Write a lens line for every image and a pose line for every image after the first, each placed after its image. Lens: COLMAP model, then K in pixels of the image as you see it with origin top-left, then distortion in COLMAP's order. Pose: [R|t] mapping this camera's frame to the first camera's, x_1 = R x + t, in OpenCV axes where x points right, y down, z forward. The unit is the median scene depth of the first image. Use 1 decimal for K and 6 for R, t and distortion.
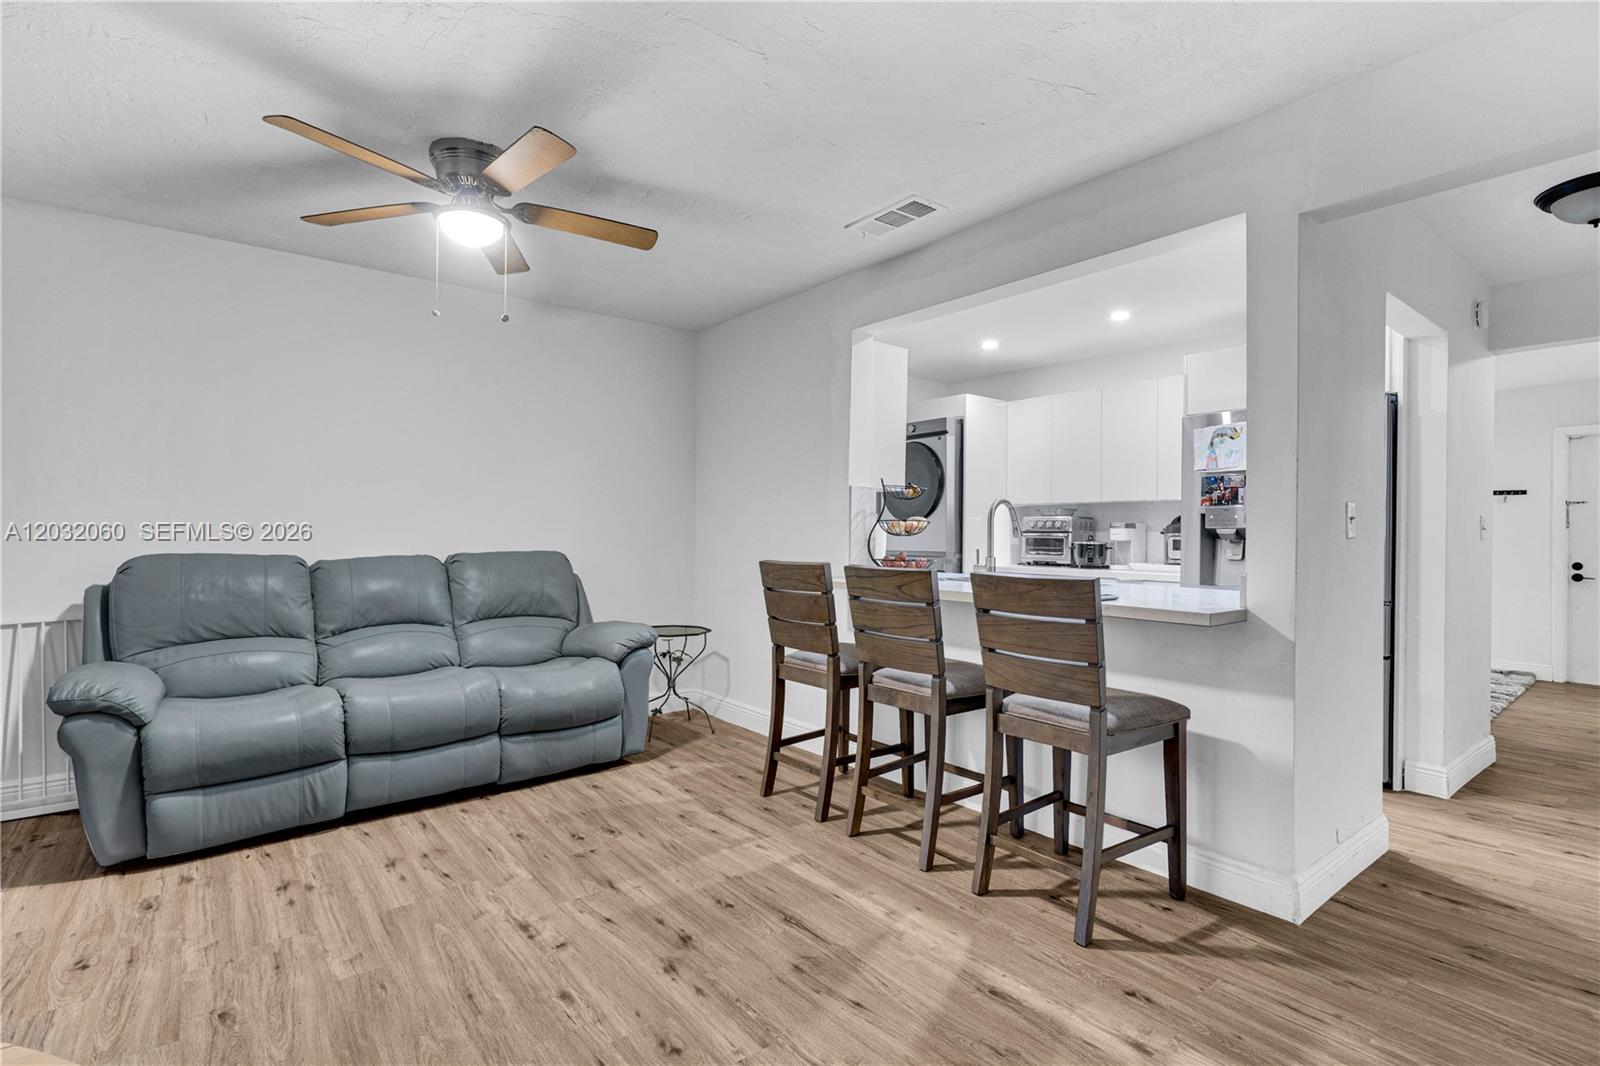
lens RADIAL K [[763.9, 0, 791.2], [0, 763.9, 529.5], [0, 0, 1]] dist [-0.001511, -0.000347]
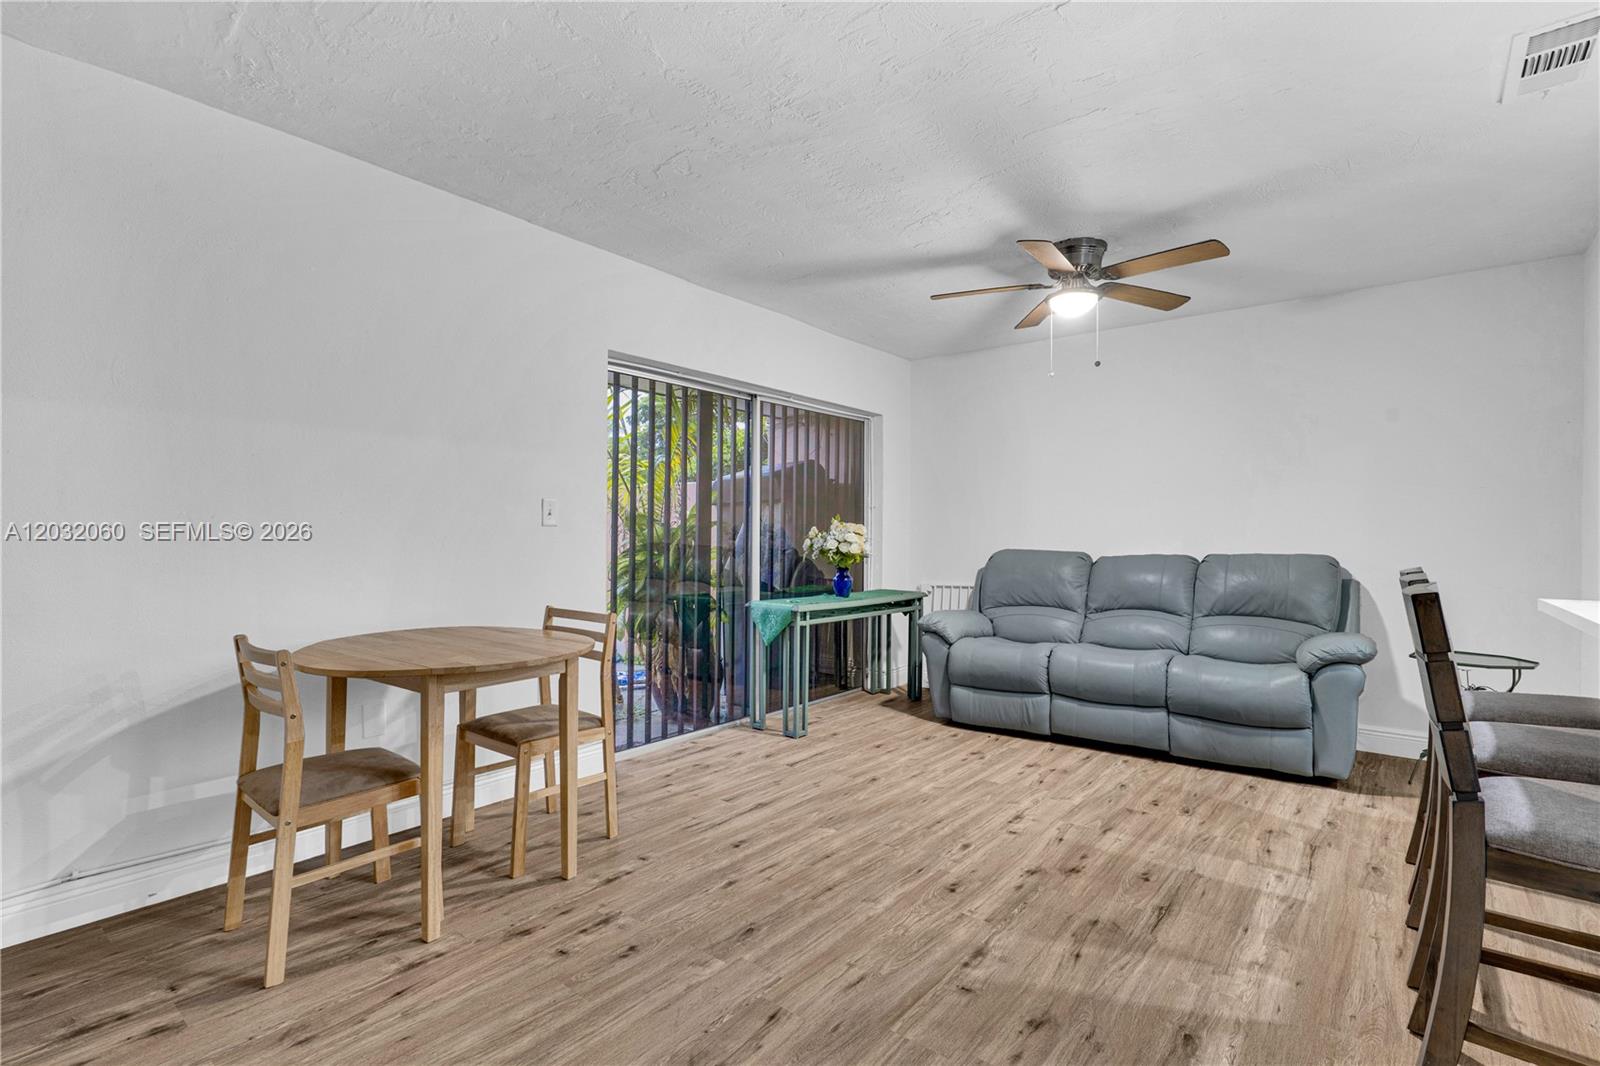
lens RADIAL K [[763.9, 0, 791.2], [0, 763.9, 529.5], [0, 0, 1]] dist [-0.001511, -0.000347]
pose [[0.203266, -0.015292, -0.979004, 0.727783], [0.004977, 0.999881, -0.014585, 0.011962], [0.979111, -0.001908, 0.203318, 0.245277]]
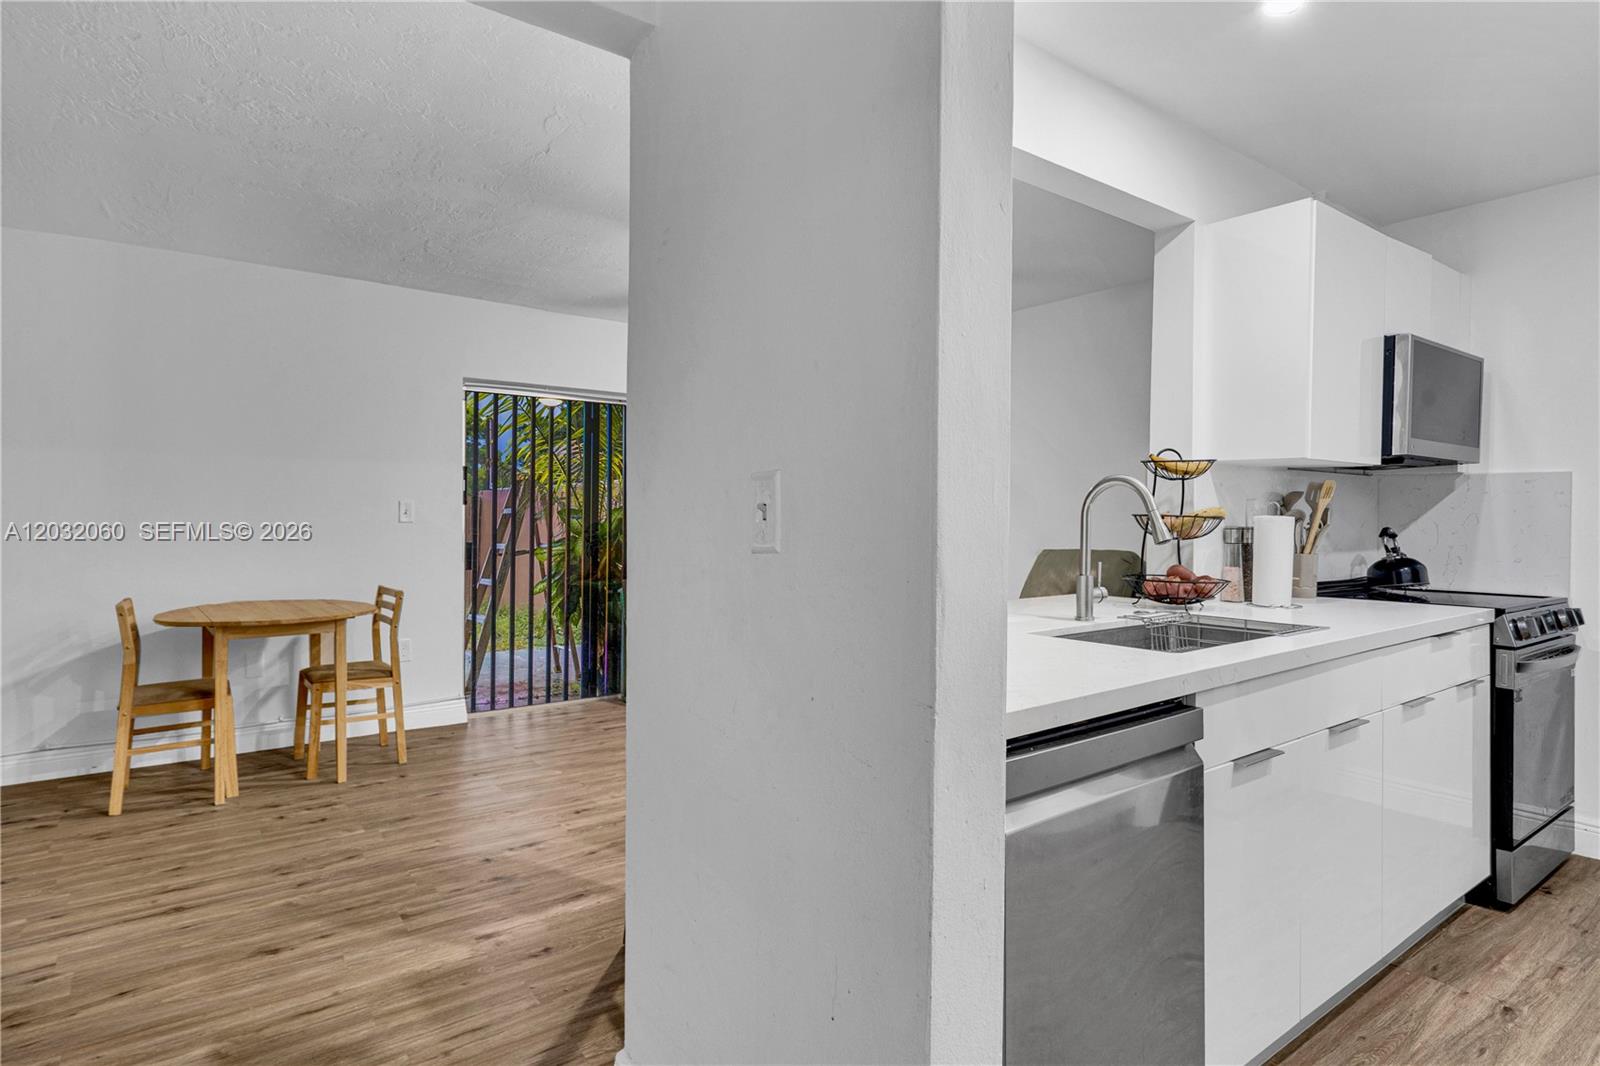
lens RADIAL K [[896.7, 0, 803.6], [0, 896.7, 515.1], [0, 0, 1]] dist [-0.001731, -0.000825]
pose [[-0.048033, -0.009364, -0.998802, 1.207366], [-0.002376, 0.999954, -0.009261, -0.013706], [0.998843, 0.001928, -0.048053, 0.992299]]
